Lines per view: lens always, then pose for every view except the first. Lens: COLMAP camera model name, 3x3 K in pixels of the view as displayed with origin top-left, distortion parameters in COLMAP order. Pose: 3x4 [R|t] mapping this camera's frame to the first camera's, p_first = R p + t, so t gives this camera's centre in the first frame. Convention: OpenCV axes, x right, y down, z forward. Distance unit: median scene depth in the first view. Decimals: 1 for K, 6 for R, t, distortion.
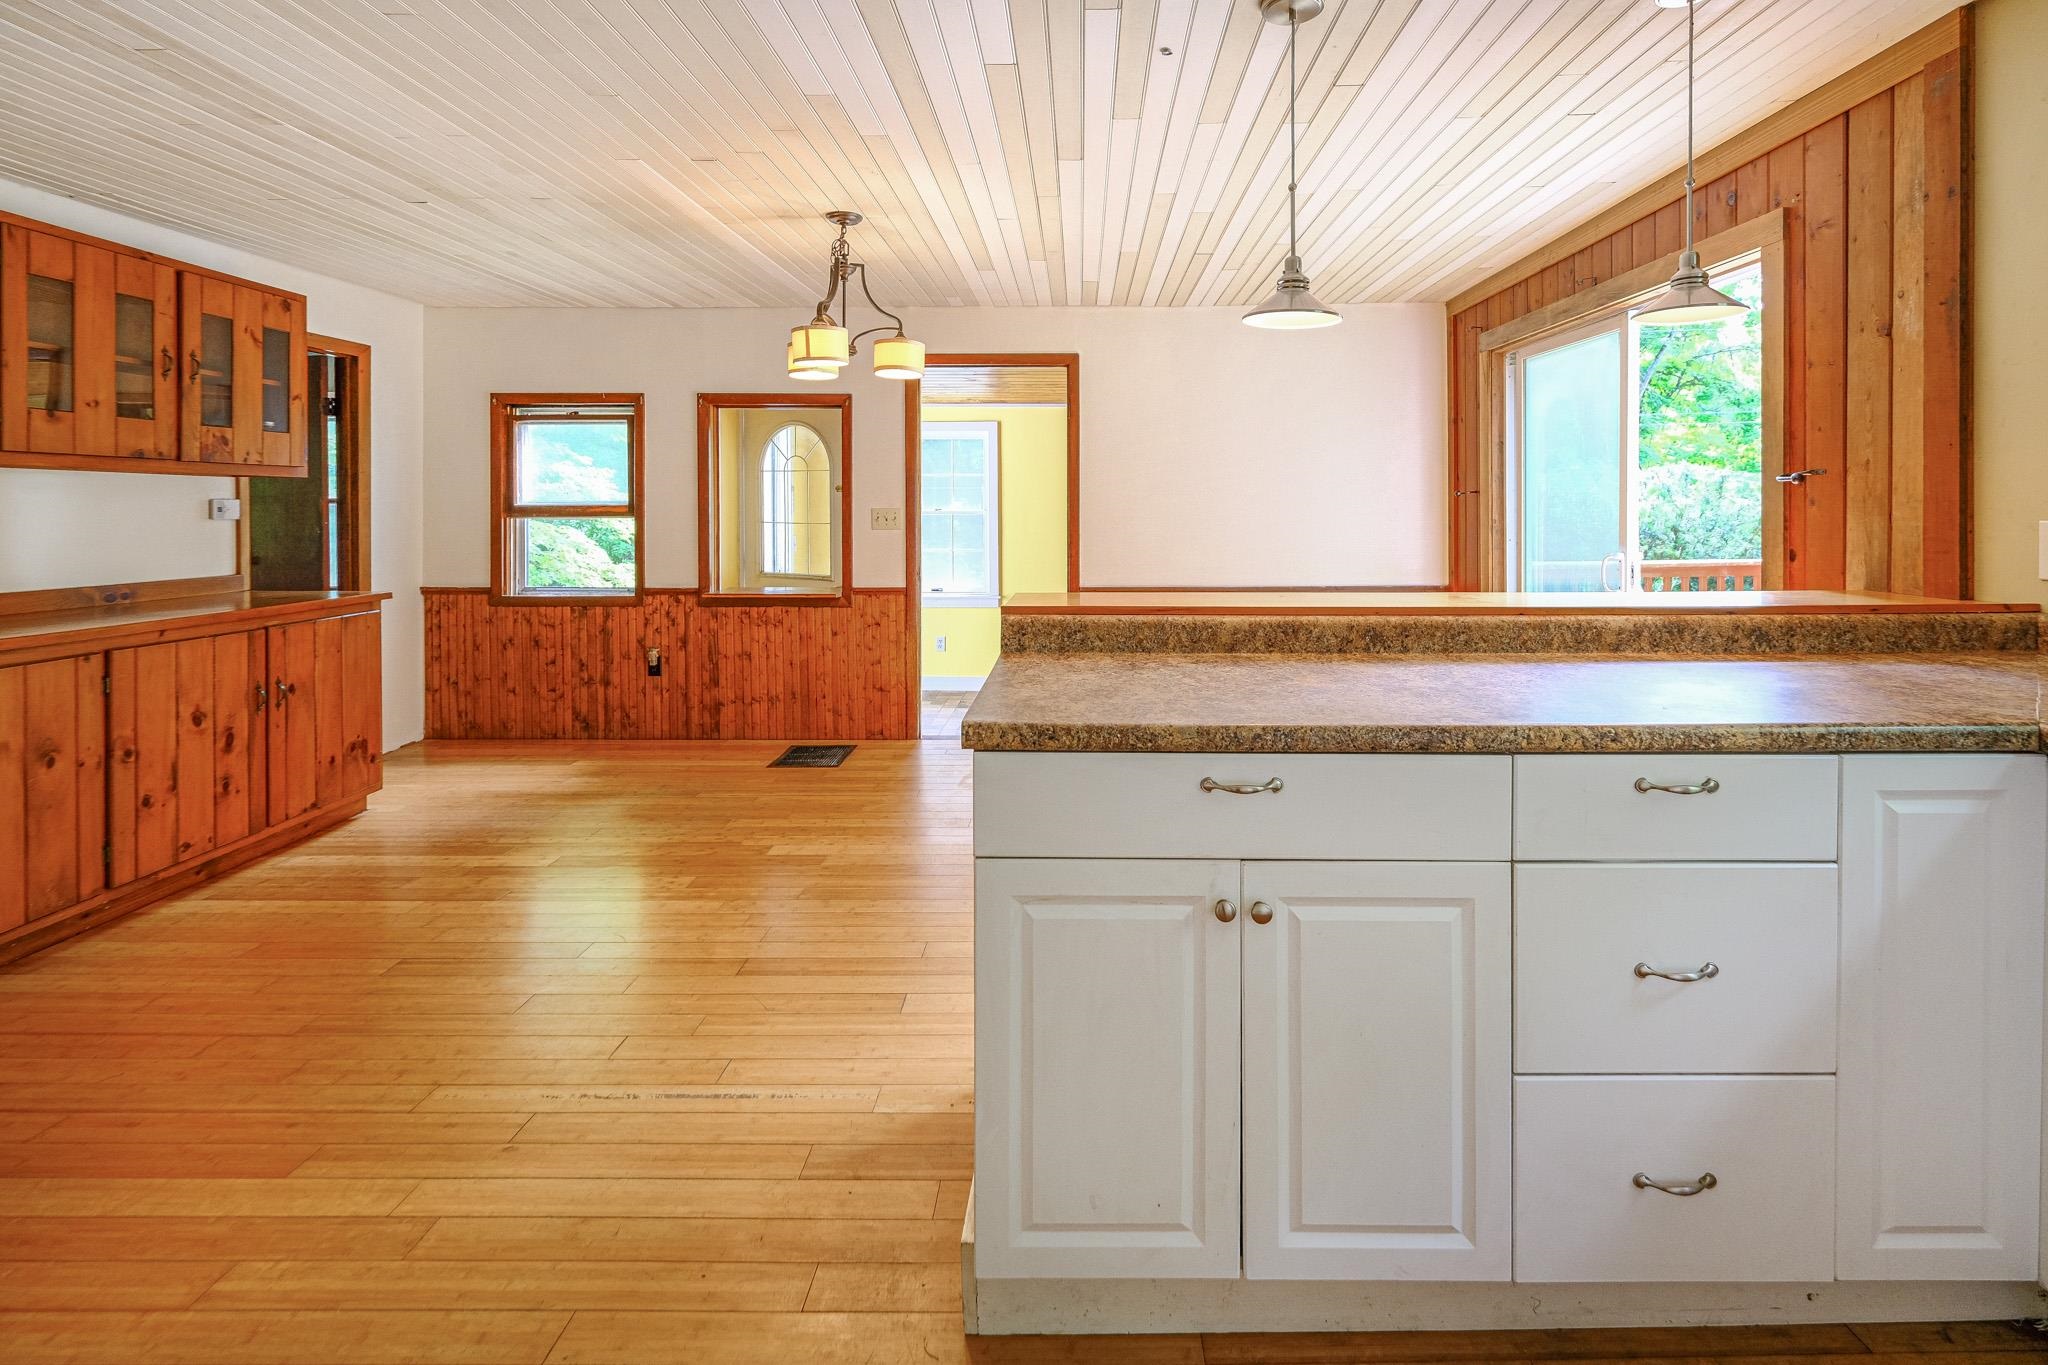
lens RADIAL K [[986.5, 0, 1024.2], [0, 986.5, 508.3], [0, 0, 1]] dist [-0.001832, -0.000995]
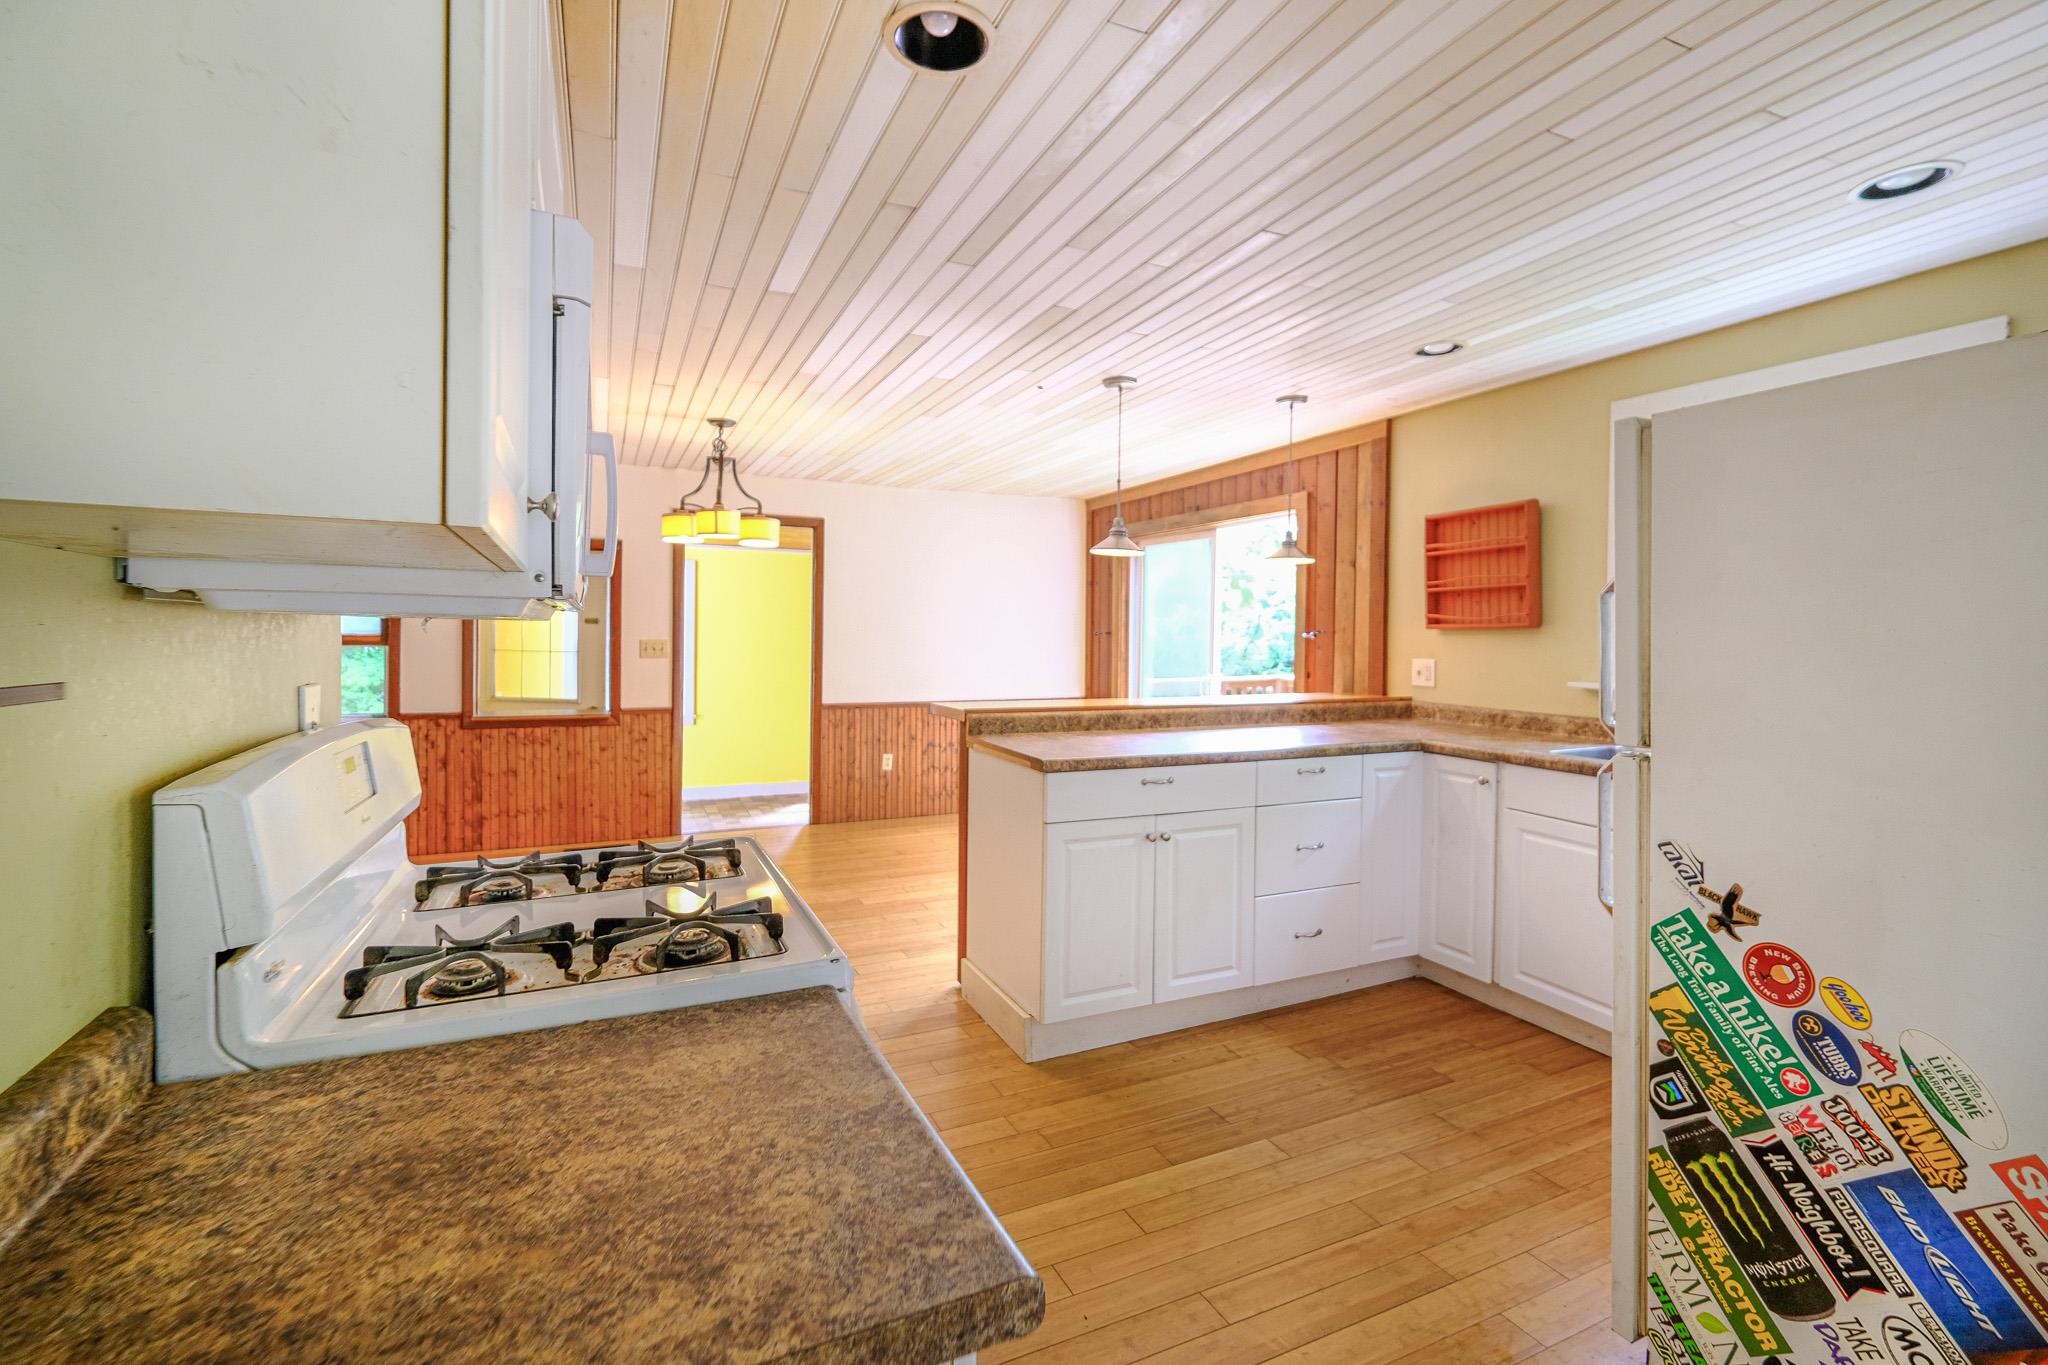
lens RADIAL K [[882.6, 0, 1019.6], [0, 882.6, 642.1], [0, 0, 1]] dist [-0.000453, -0.000034]
pose [[0.915292, 0.006472, 0.402739, -0.188024], [-0.009853, 0.999931, 0.006324, -0.009482], [-0.402671, -0.009756, 0.915293, -0.150868]]
